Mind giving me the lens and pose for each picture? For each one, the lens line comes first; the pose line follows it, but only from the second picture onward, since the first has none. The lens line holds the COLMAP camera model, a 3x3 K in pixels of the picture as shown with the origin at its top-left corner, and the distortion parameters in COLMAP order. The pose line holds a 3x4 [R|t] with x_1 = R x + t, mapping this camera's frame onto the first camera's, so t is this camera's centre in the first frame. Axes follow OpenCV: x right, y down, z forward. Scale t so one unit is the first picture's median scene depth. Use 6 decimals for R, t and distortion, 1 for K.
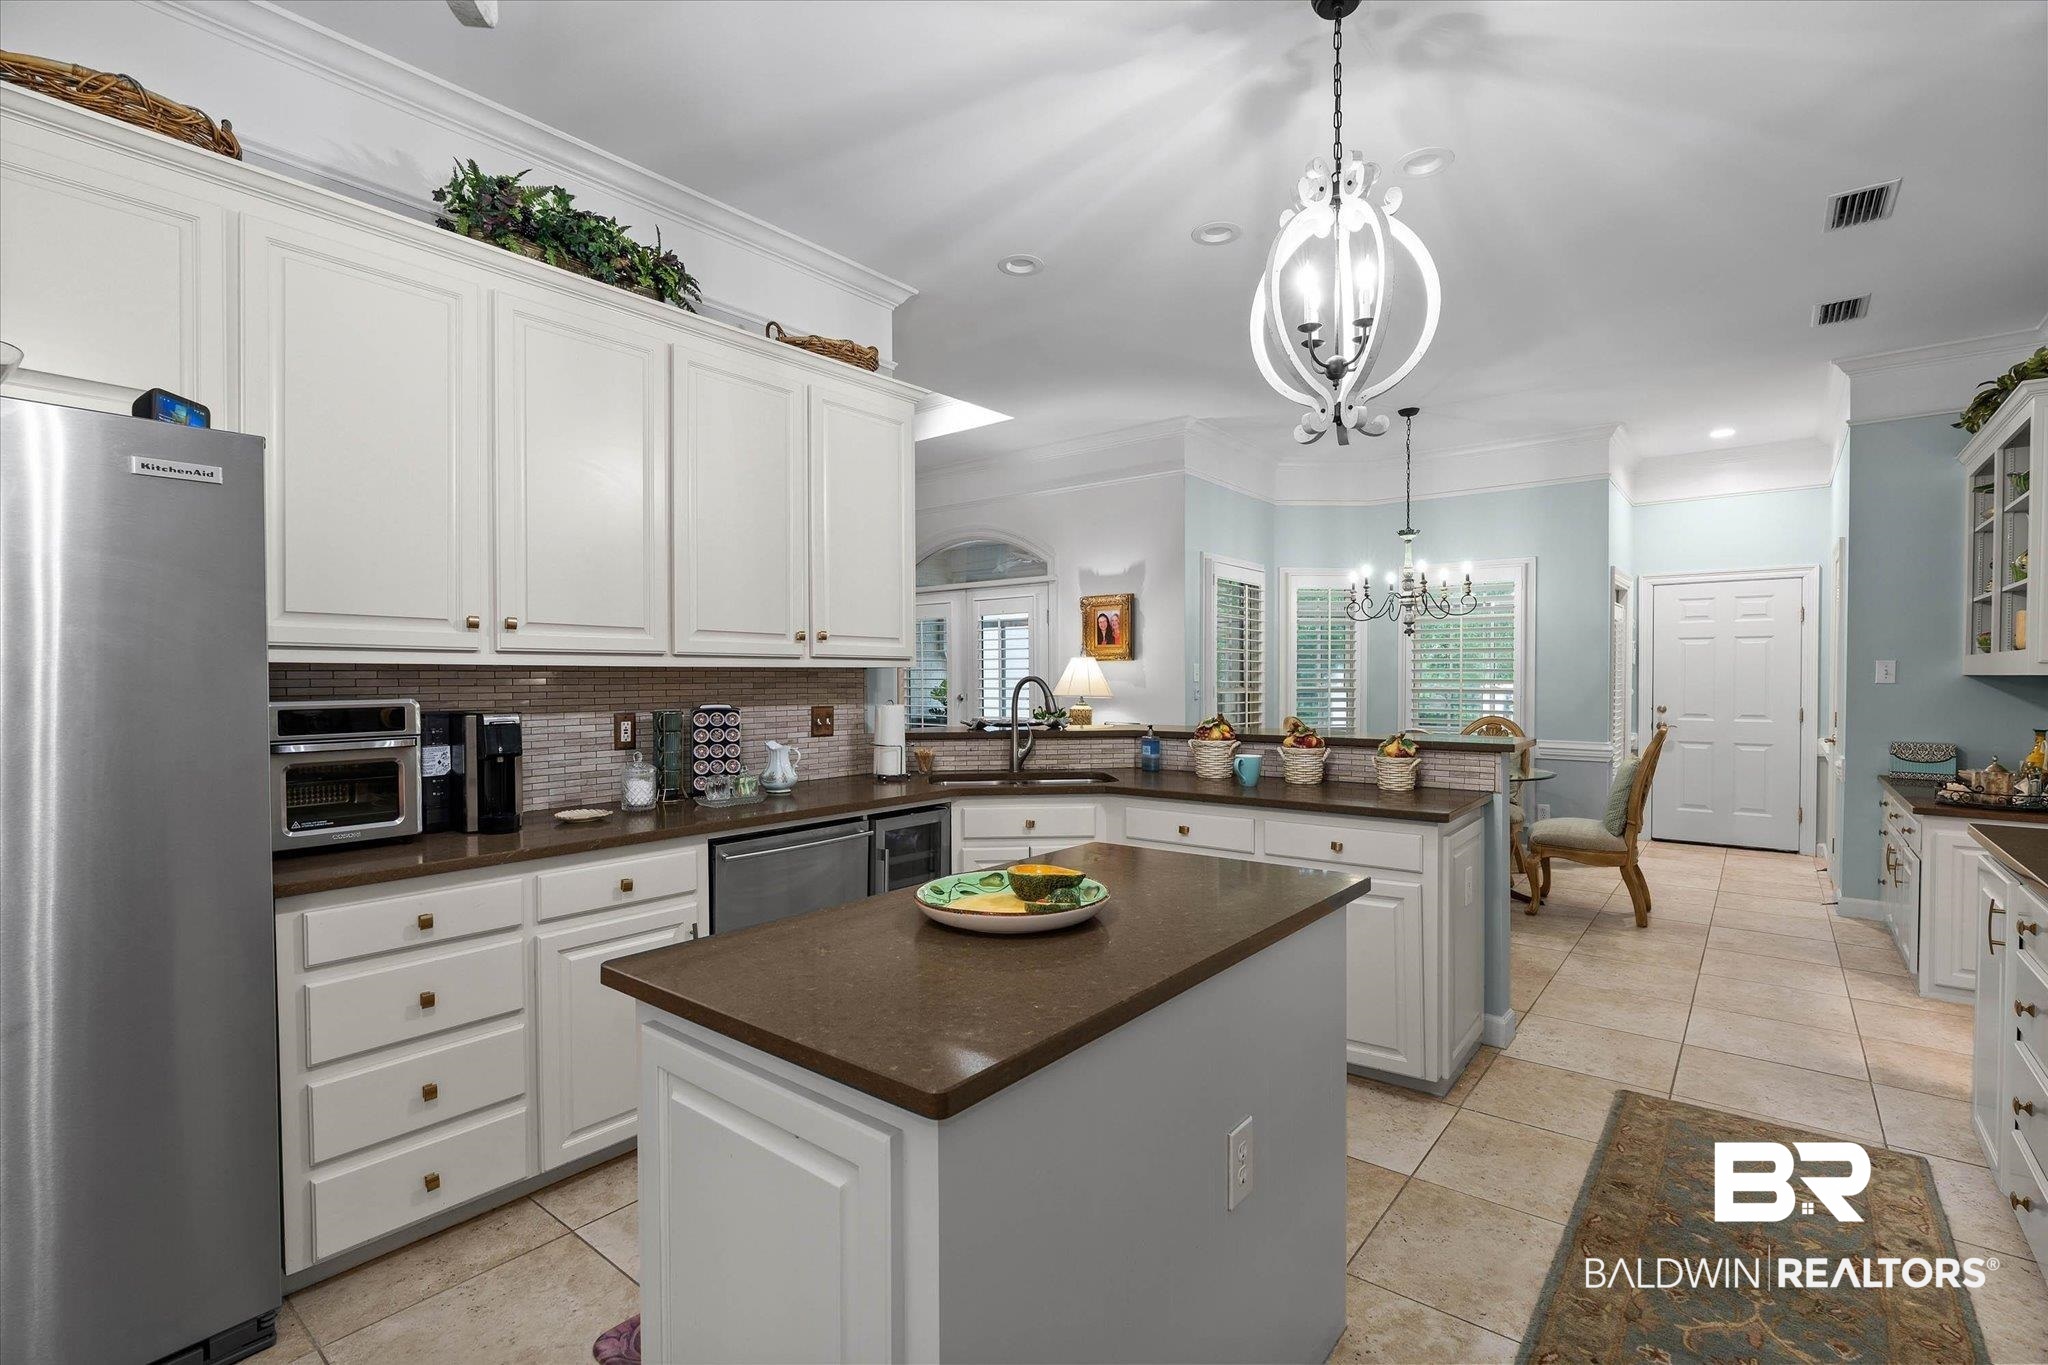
lens RADIAL K [[933.2, 0, 1022.9], [0, 933.2, 689.5], [0, 0, 1]] dist [-0.005307, 0.000676]
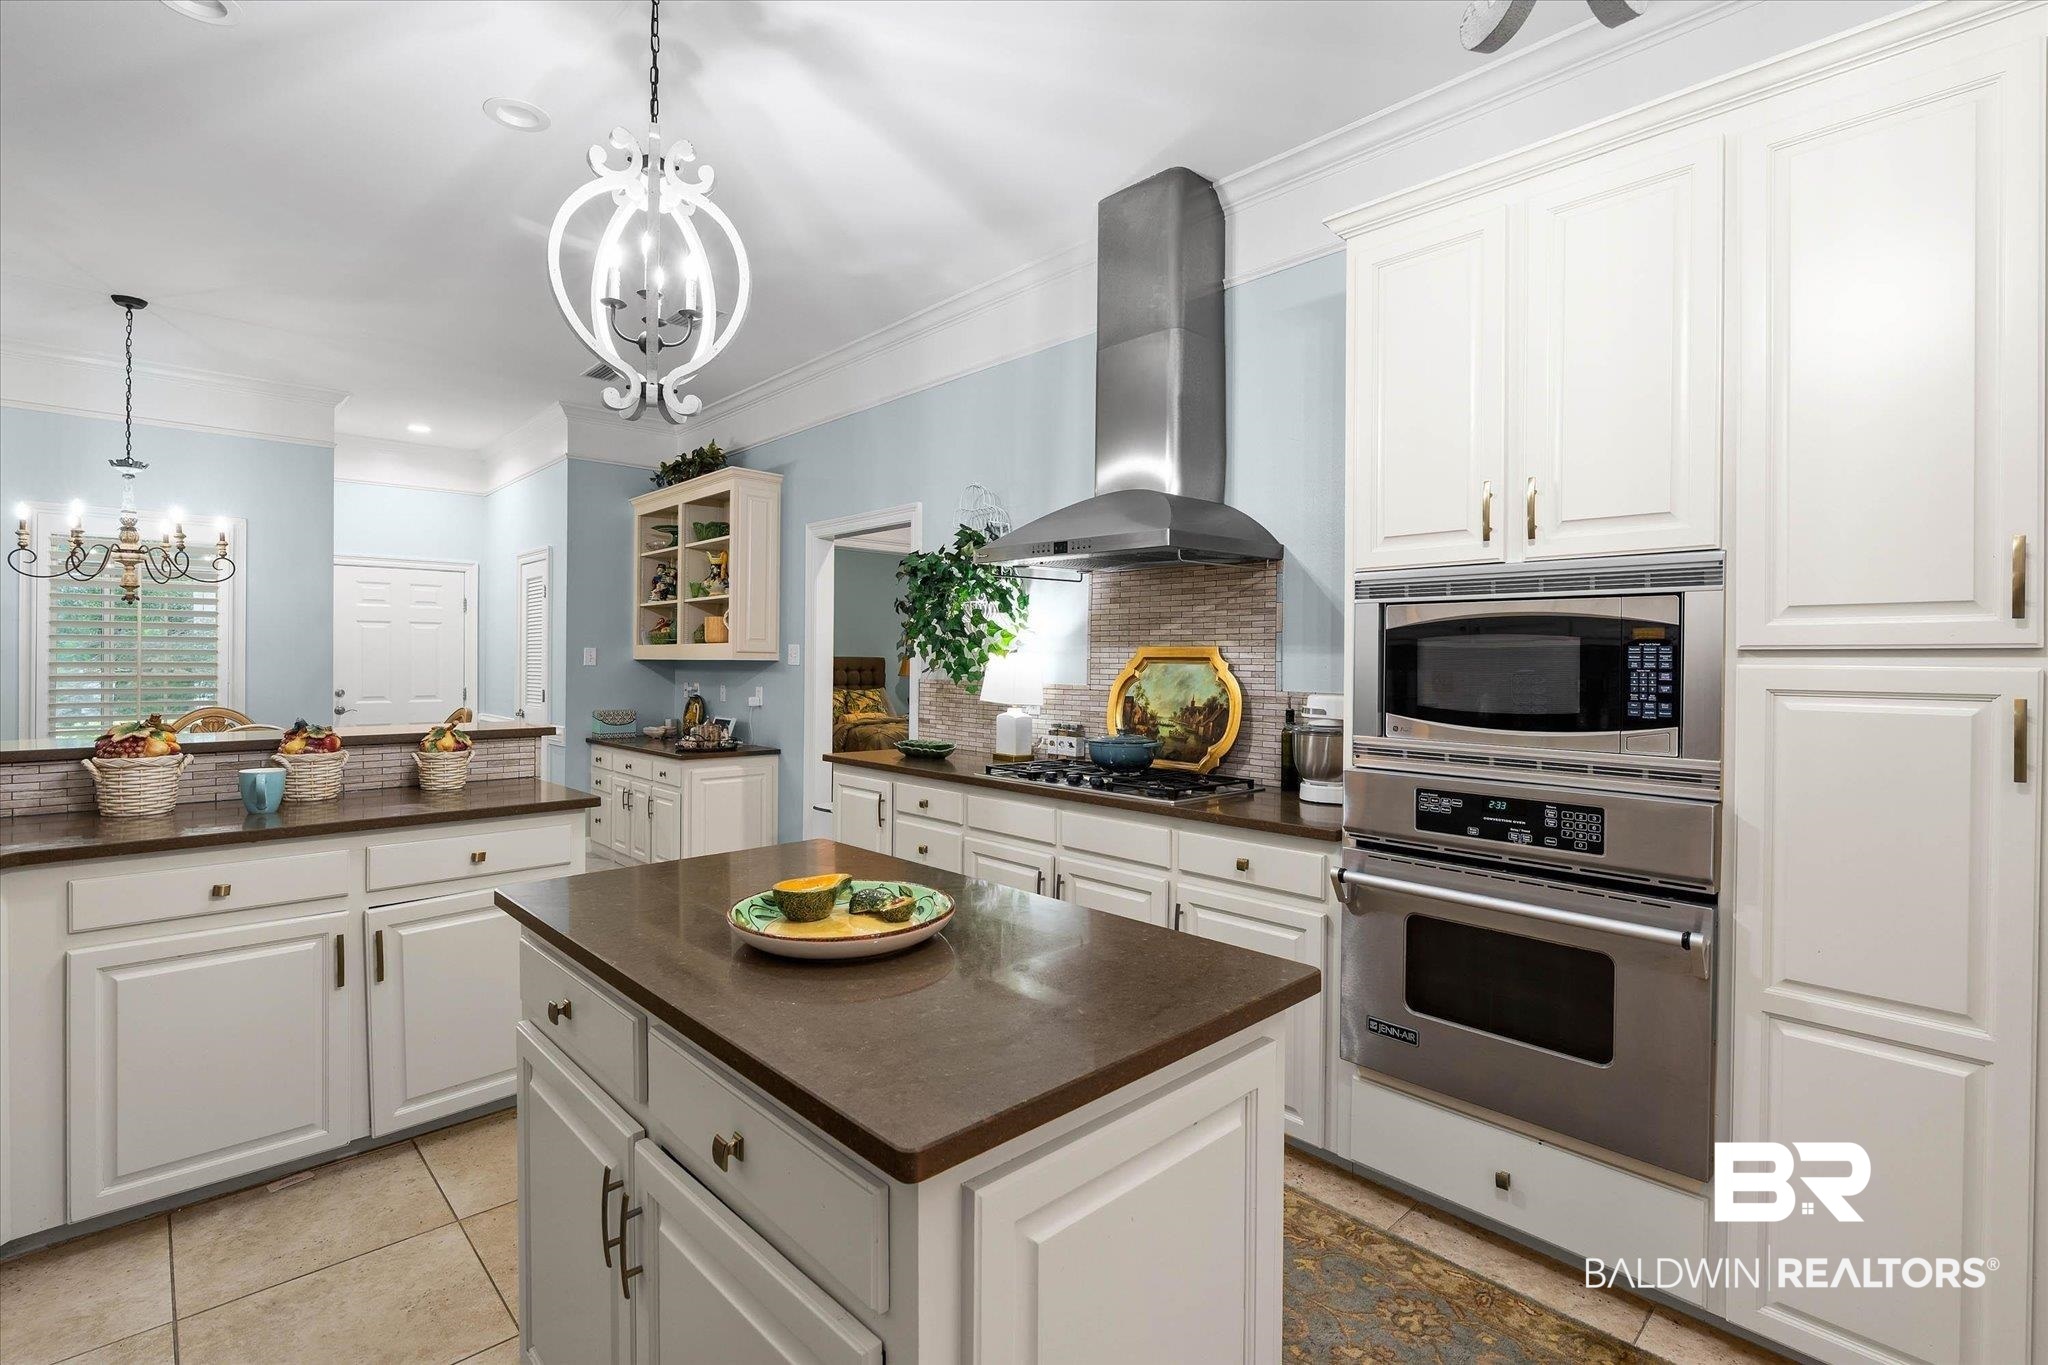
lens RADIAL K [[933.2, 0, 1042.5], [0, 933.2, 665.6], [0, 0, 1]] dist [-0.005307, 0.000676]
pose [[0.124446, -0.002945, 0.992222, -0.283747], [0.009979, 0.999949, 0.001716, -0.002967], [-0.992176, 0.009688, 0.124469, 0.234228]]
